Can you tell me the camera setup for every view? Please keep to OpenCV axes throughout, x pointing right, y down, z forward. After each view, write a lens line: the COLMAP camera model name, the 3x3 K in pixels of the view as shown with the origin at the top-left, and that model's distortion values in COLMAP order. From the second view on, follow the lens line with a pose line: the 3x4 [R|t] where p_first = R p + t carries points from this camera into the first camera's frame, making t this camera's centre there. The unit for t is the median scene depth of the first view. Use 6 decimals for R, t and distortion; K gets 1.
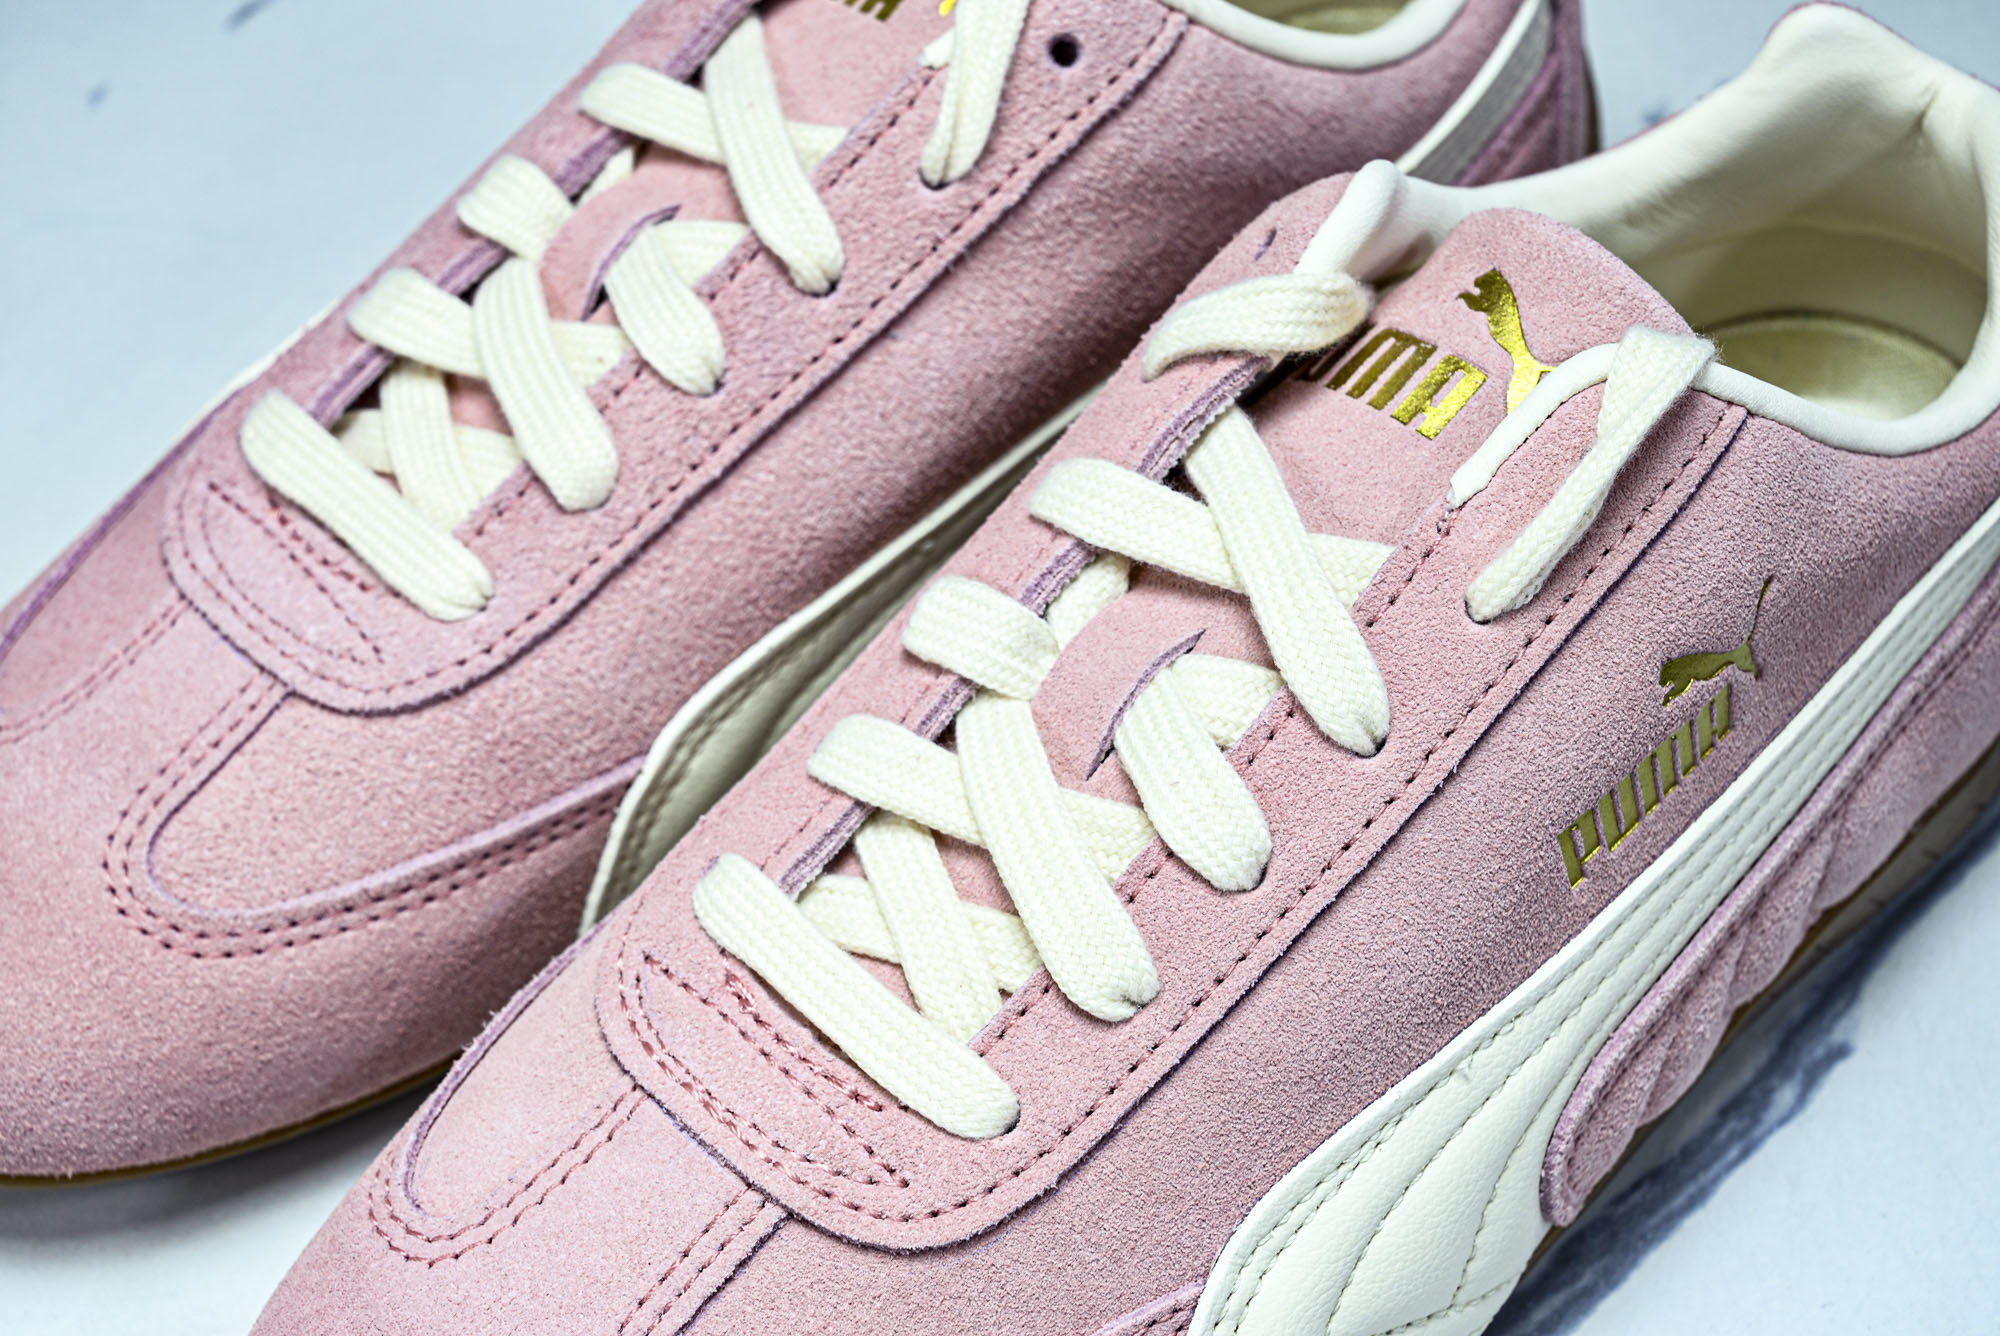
lens RADIAL K [[3941.4, 0, 955.1], [0, 3941.4, 665.0], [0, 0, 1]] dist [0.013284, 0.000000]
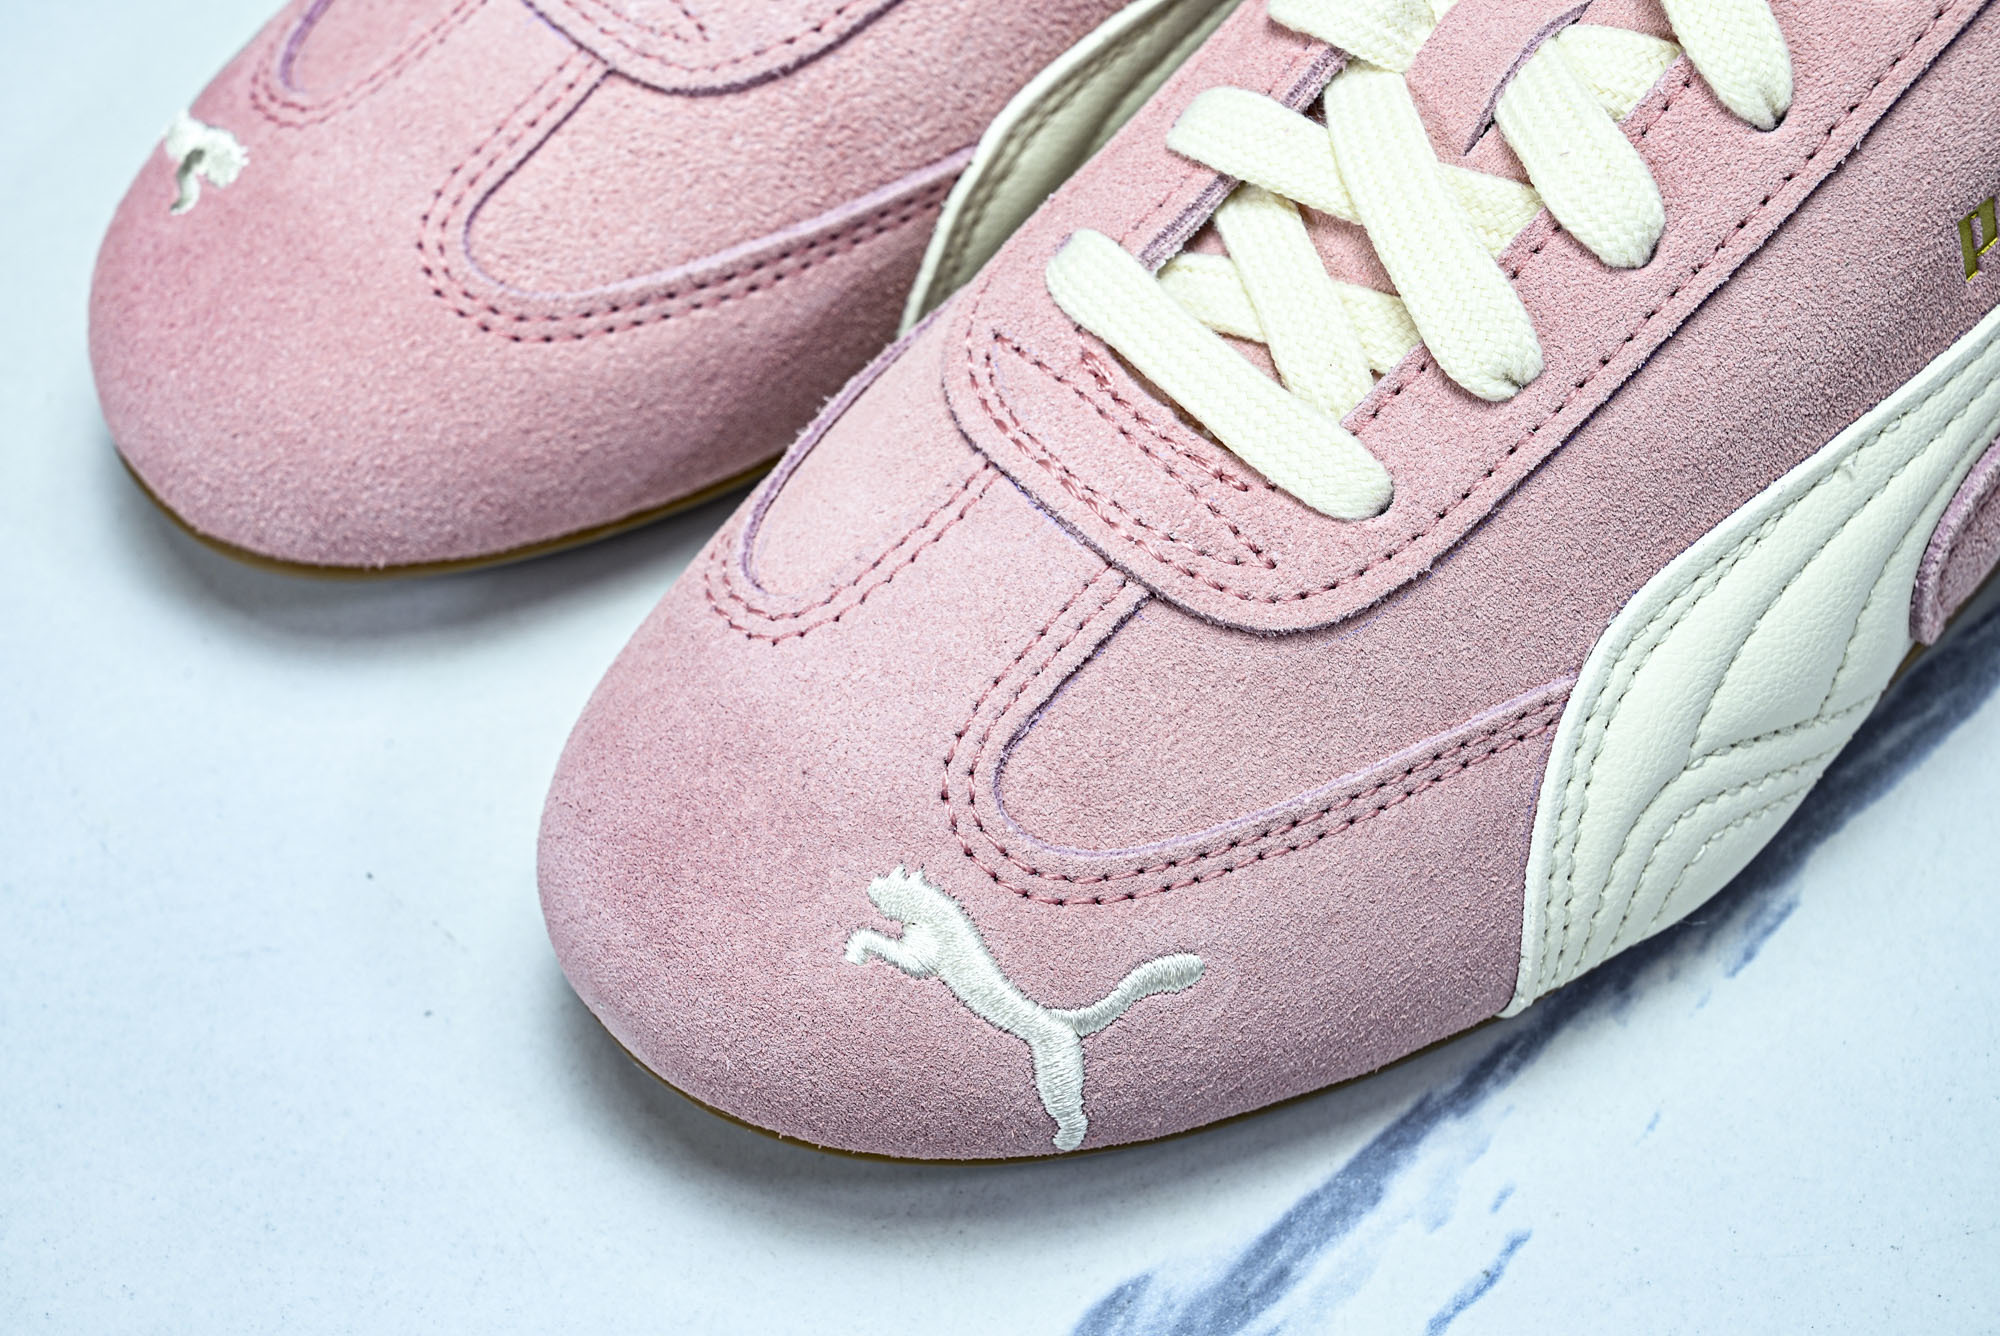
lens RADIAL K [[3941.4, 0, 949.3], [0, 3941.4, 649.7], [0, 0, 1]] dist [0.013284, 0.000000]
pose [[0.999591, 0.020859, -0.019546, -0.064880], [-0.019036, 0.995832, 0.089201, 0.060696], [0.021325, -0.088793, 0.995822, 0.032292]]
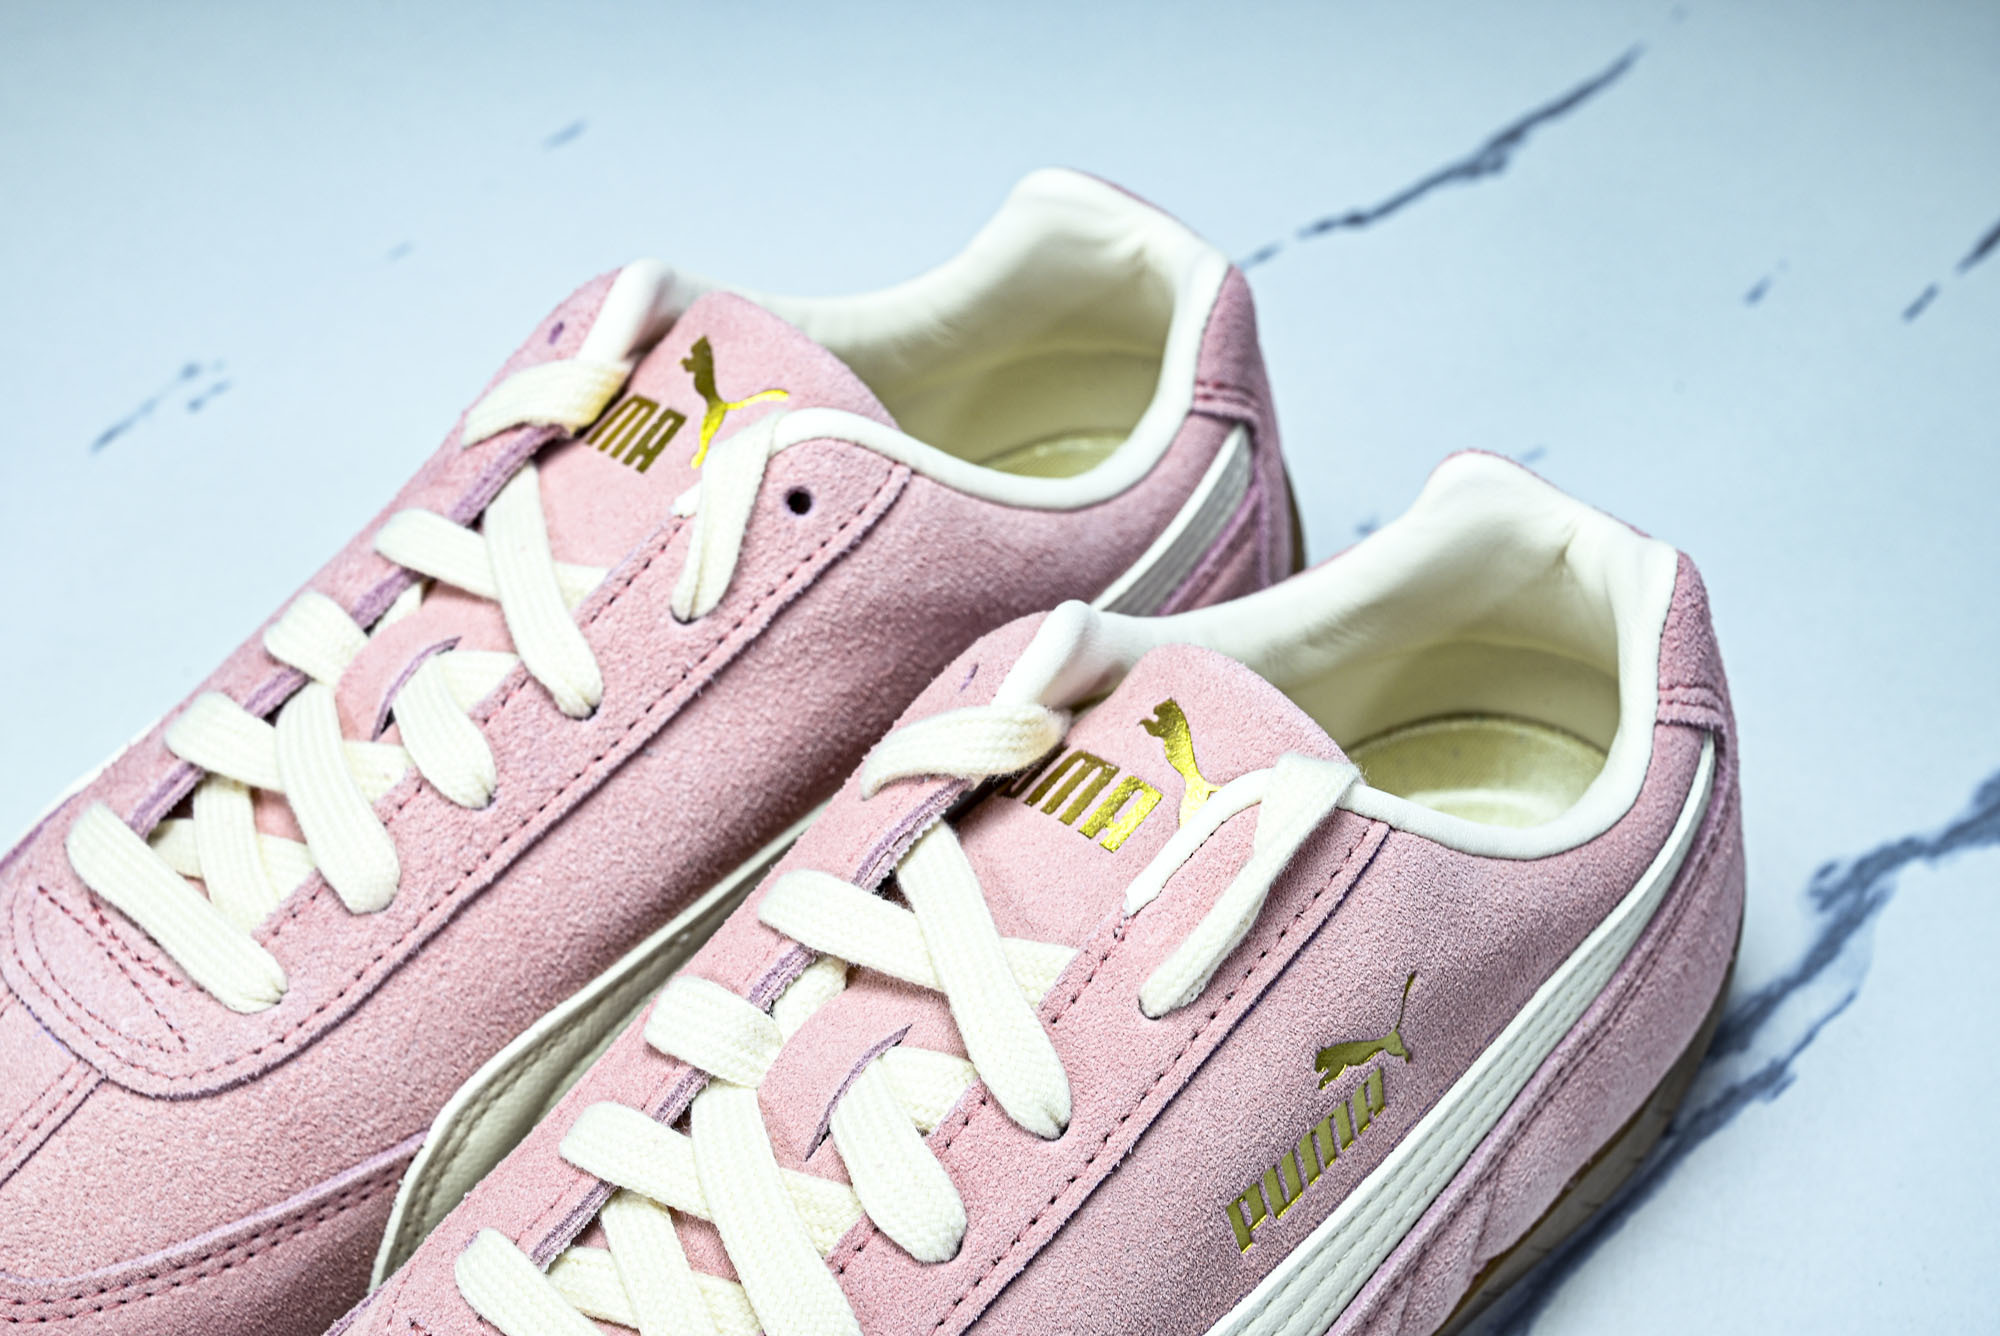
lens RADIAL K [[3683.7, 0, 969.4], [0, 3683.7, 672.6], [0, 0, 1]] dist [0.008949, 0.000000]
pose [[0.999683, -0.005970, 0.024461, 0.050907], [0.007703, 0.997419, -0.071381, -0.031475], [-0.023972, 0.071546, 0.997149, -0.049926]]
